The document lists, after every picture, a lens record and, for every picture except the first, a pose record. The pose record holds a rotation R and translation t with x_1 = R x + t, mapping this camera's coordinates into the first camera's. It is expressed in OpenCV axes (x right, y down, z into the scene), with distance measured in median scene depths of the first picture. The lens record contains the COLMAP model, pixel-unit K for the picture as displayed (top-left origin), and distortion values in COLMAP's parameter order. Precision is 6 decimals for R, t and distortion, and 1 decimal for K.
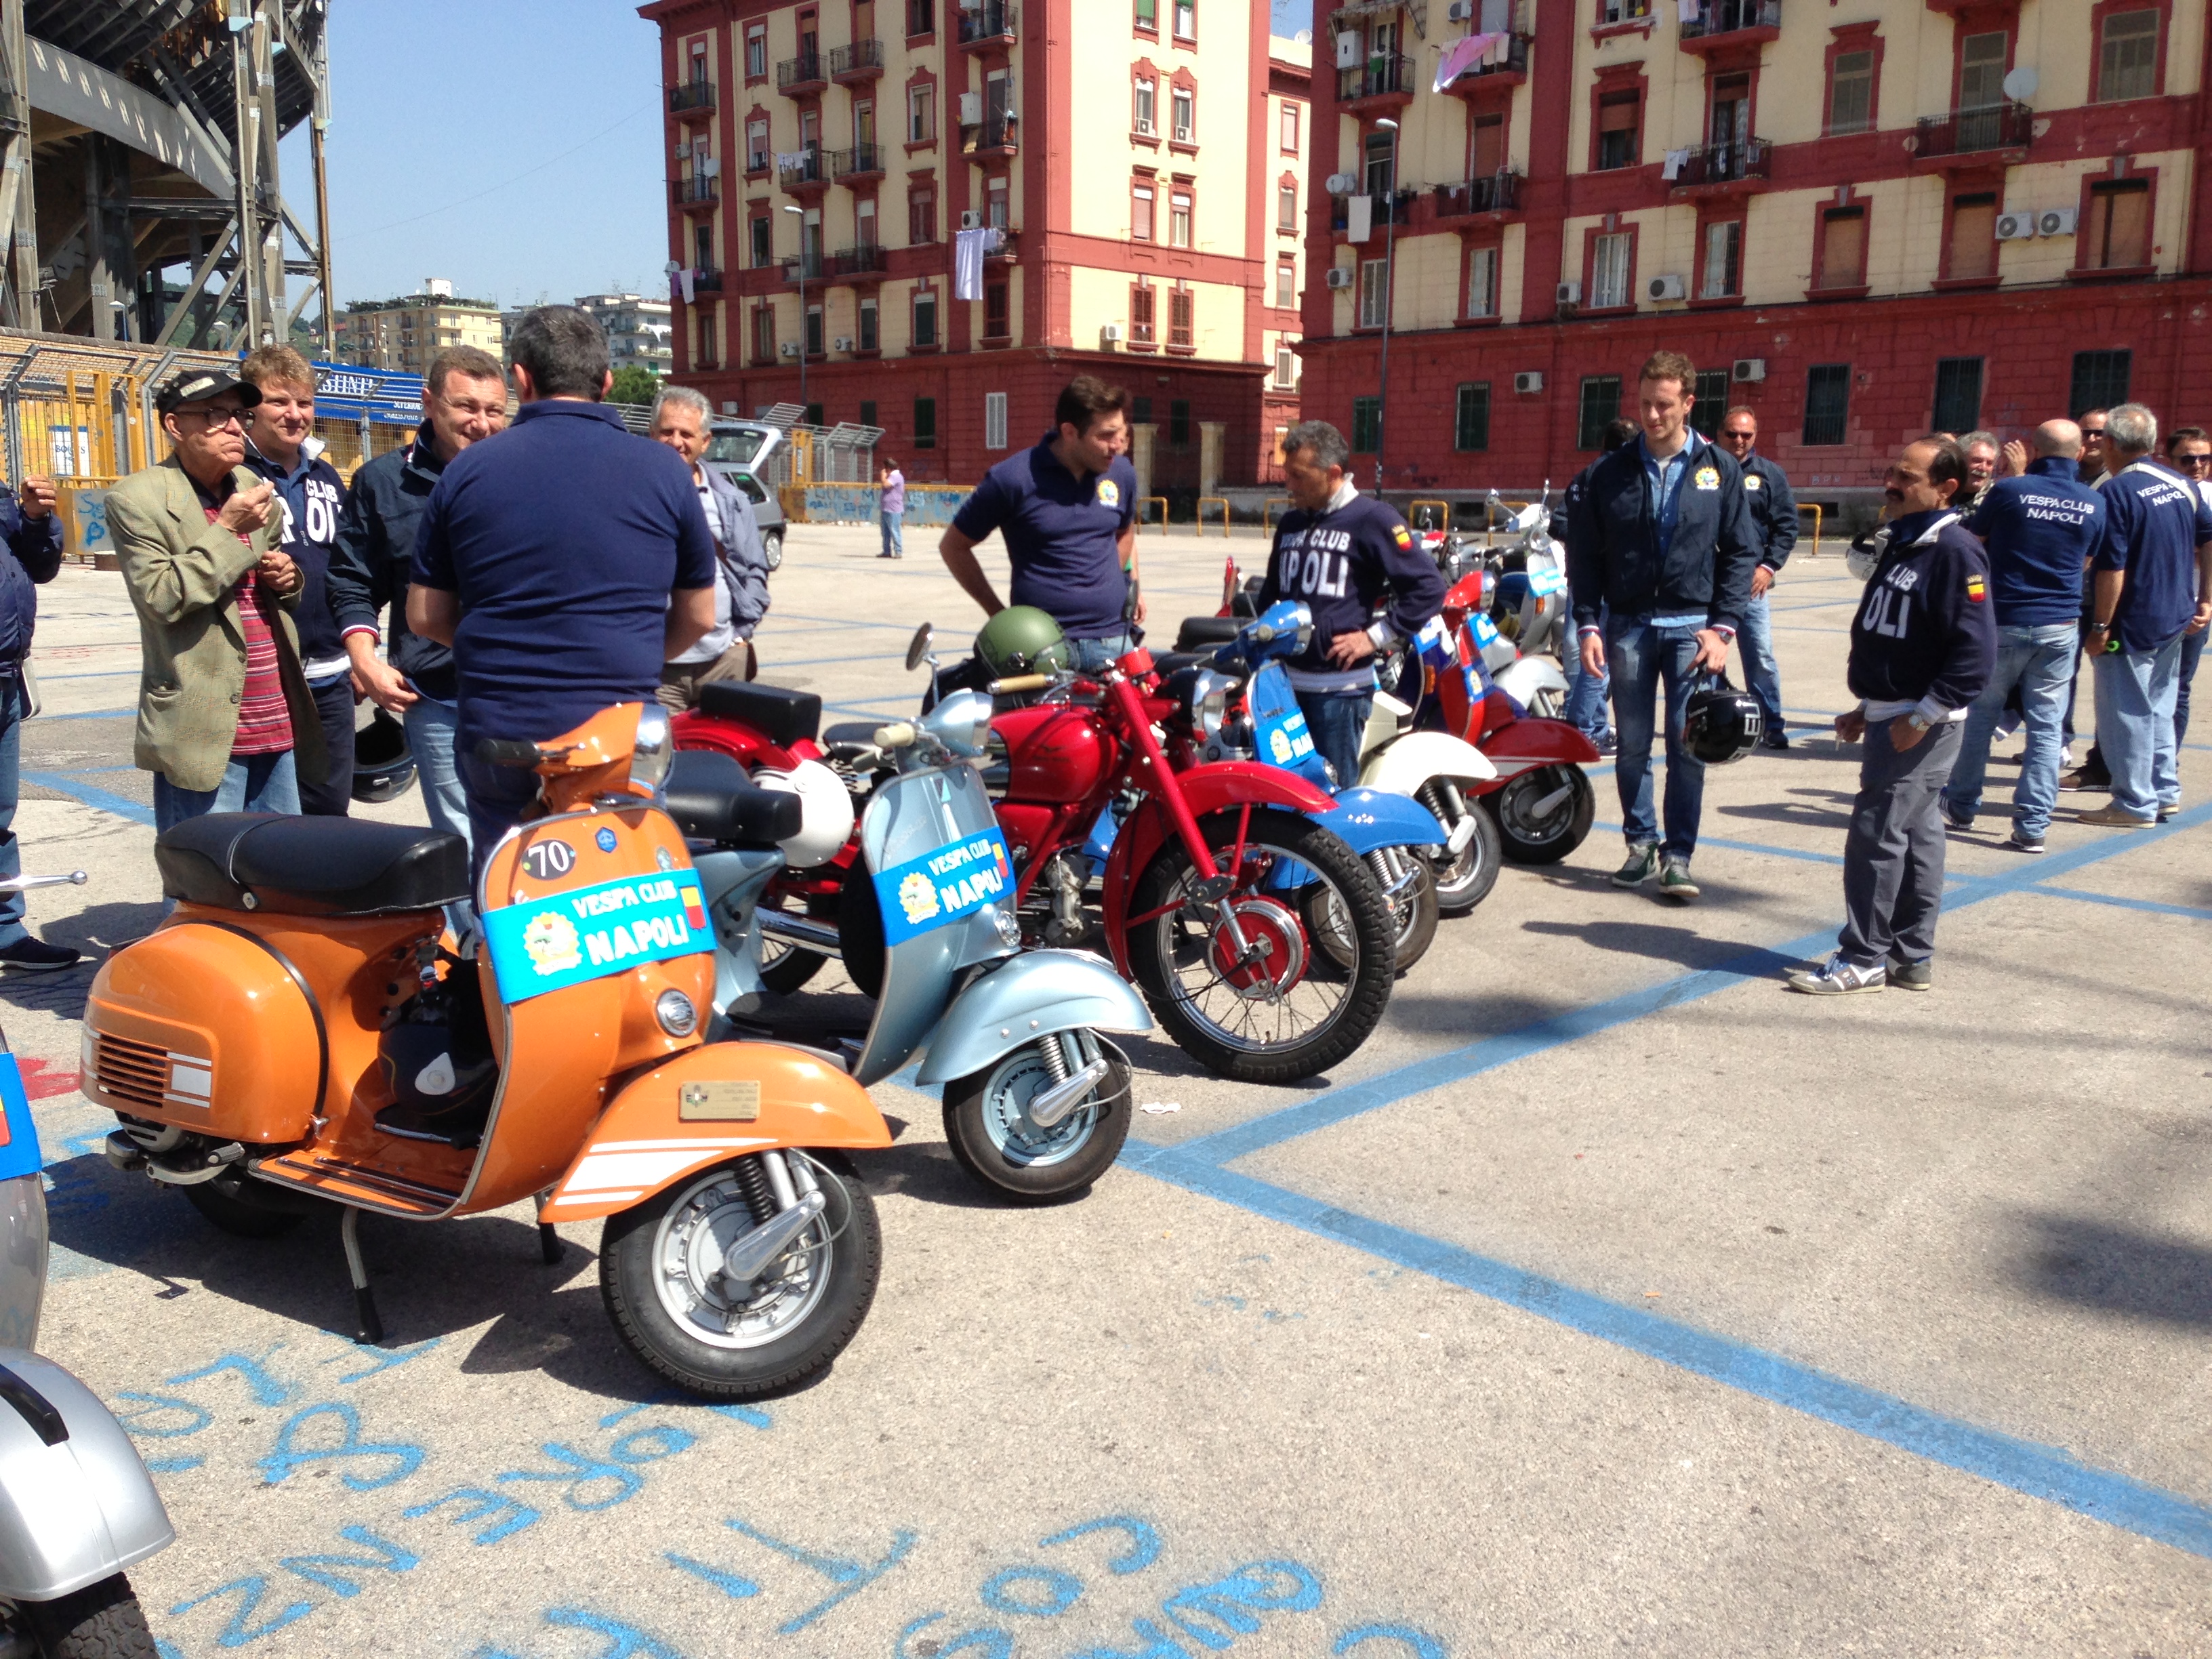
lens RADIAL K [[2000.2, 0, 1126.9], [0, 2000.2, 843.4], [0, 0, 1]] dist [0.128471, -0.211435]
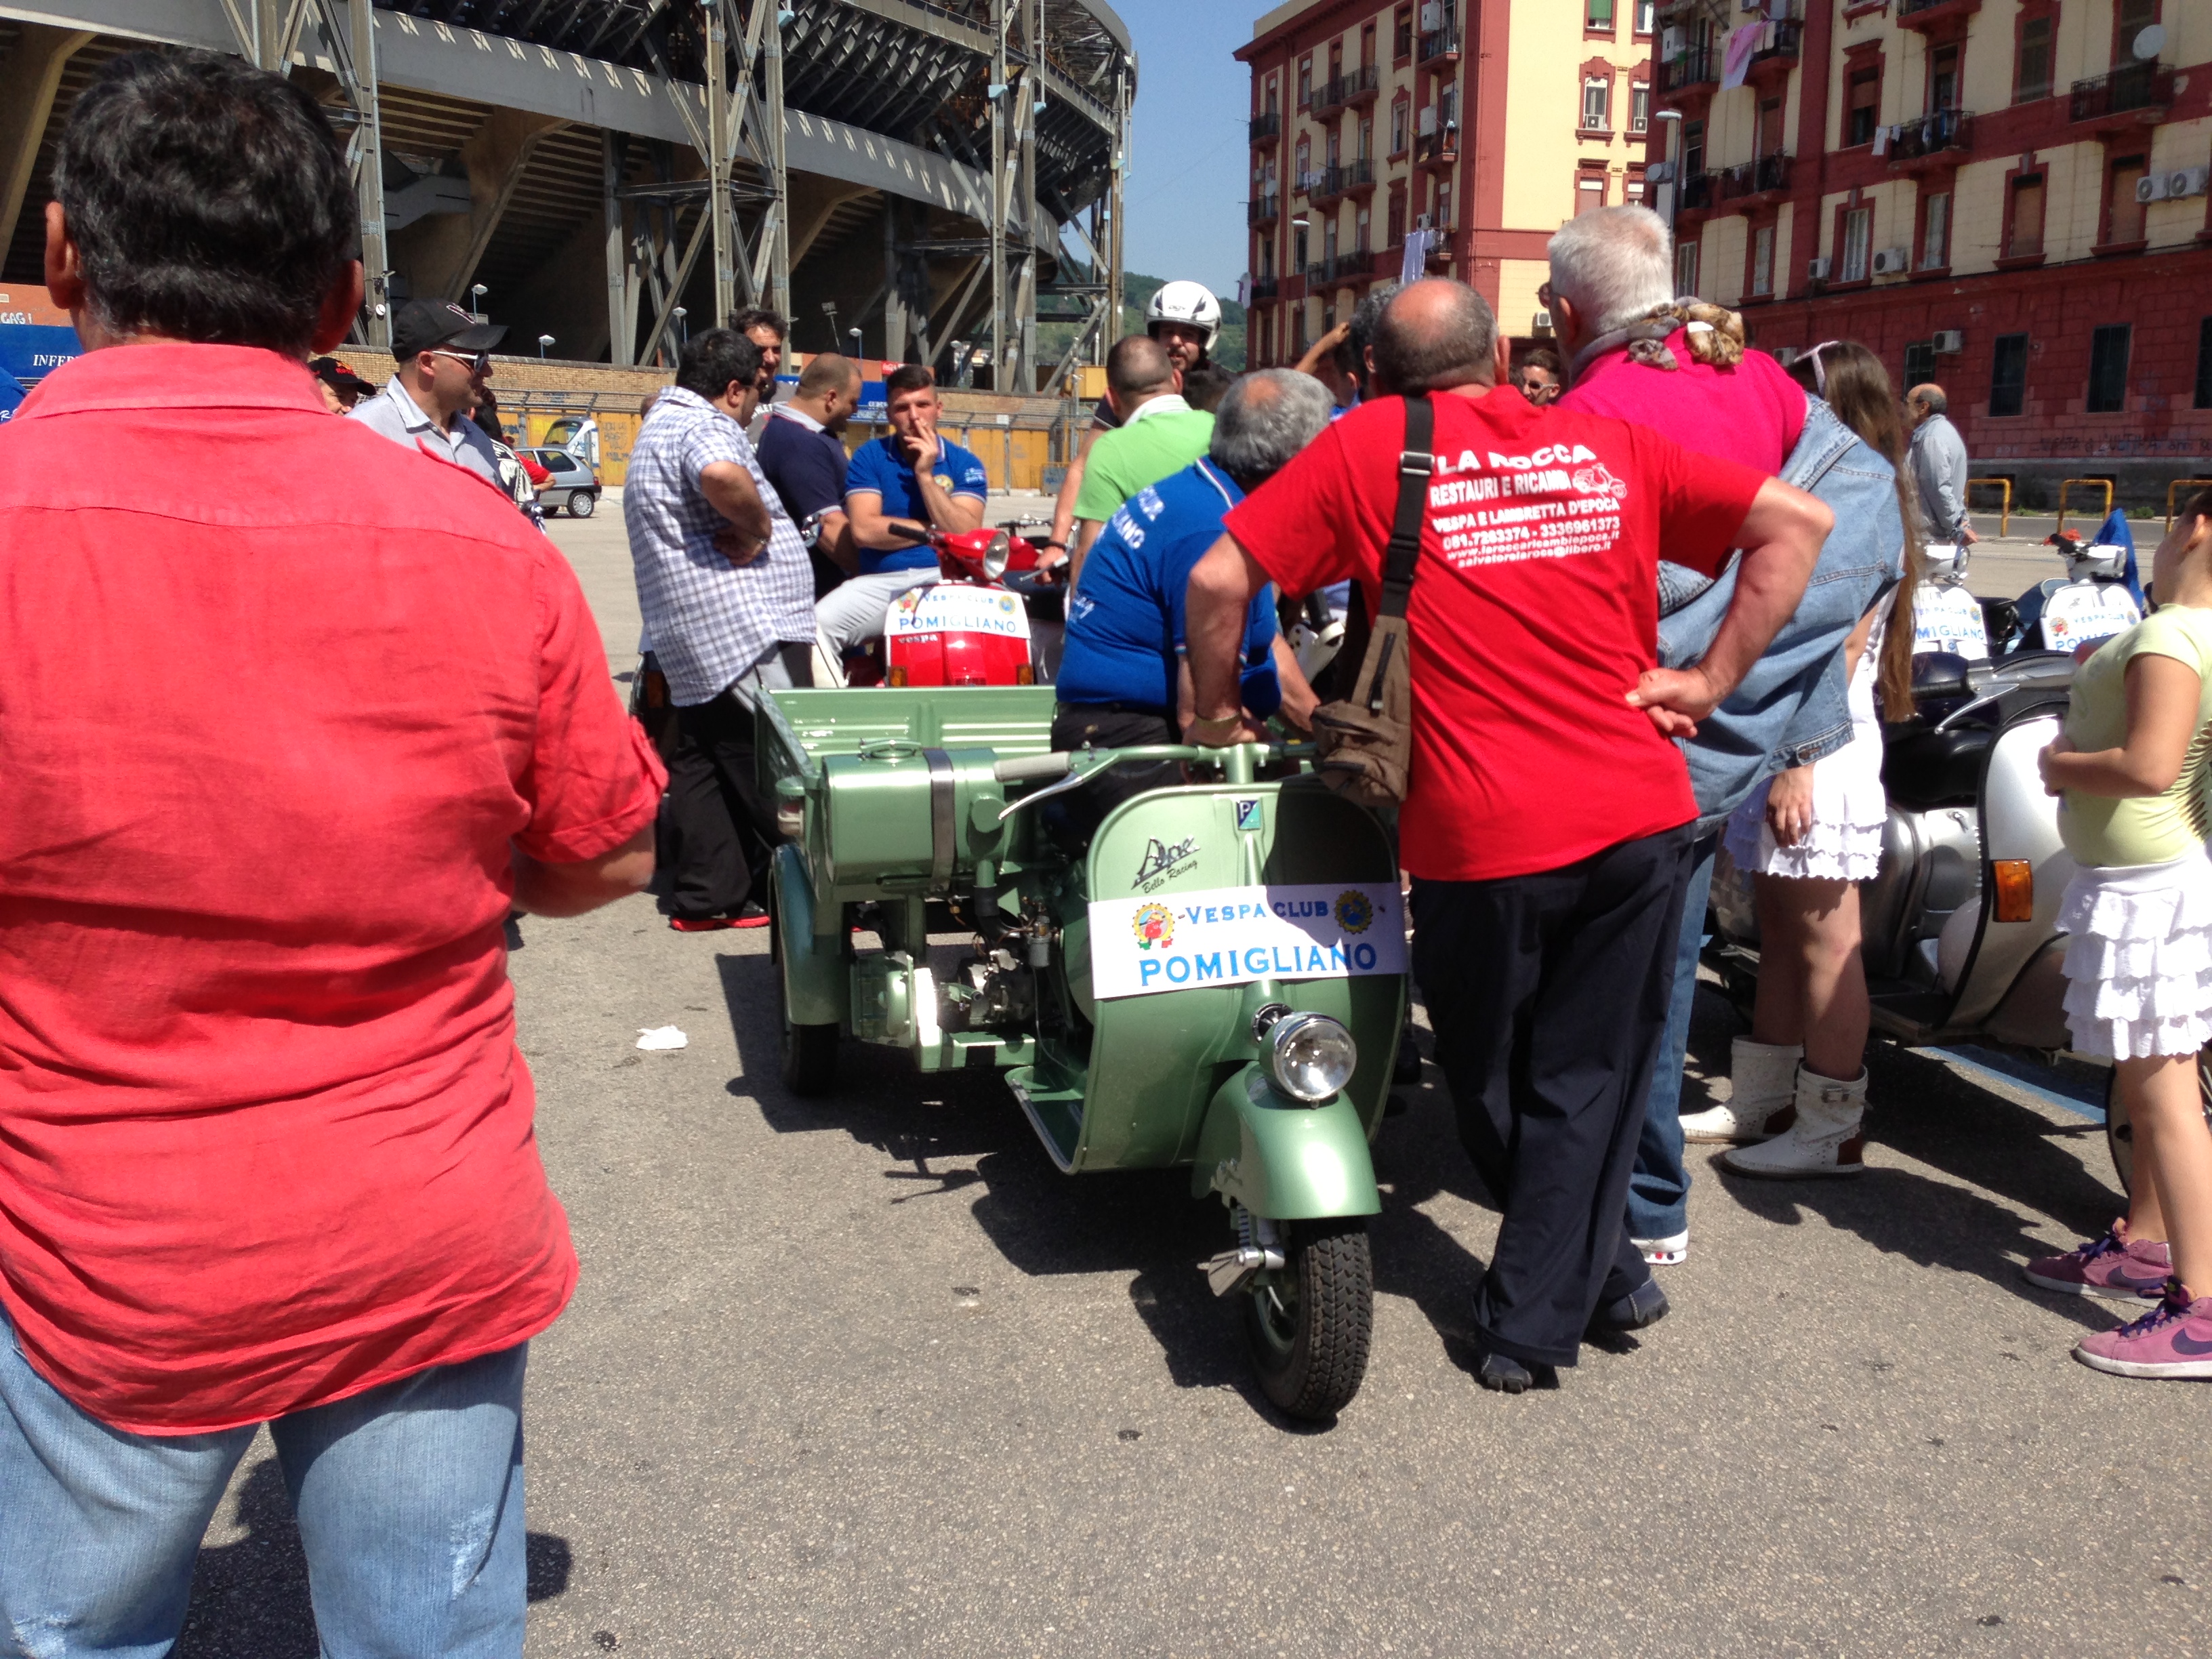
lens RADIAL K [[2000.2, 0, 1118.0], [0, 2000.2, 833.9], [0, 0, 1]] dist [0.128471, -0.211435]
pose [[0.885757, 0.076507, -0.457801, 0.314236], [-0.074627, 0.996964, 0.022222, 0.011465], [0.458112, 0.014481, 0.888777, -0.051537]]
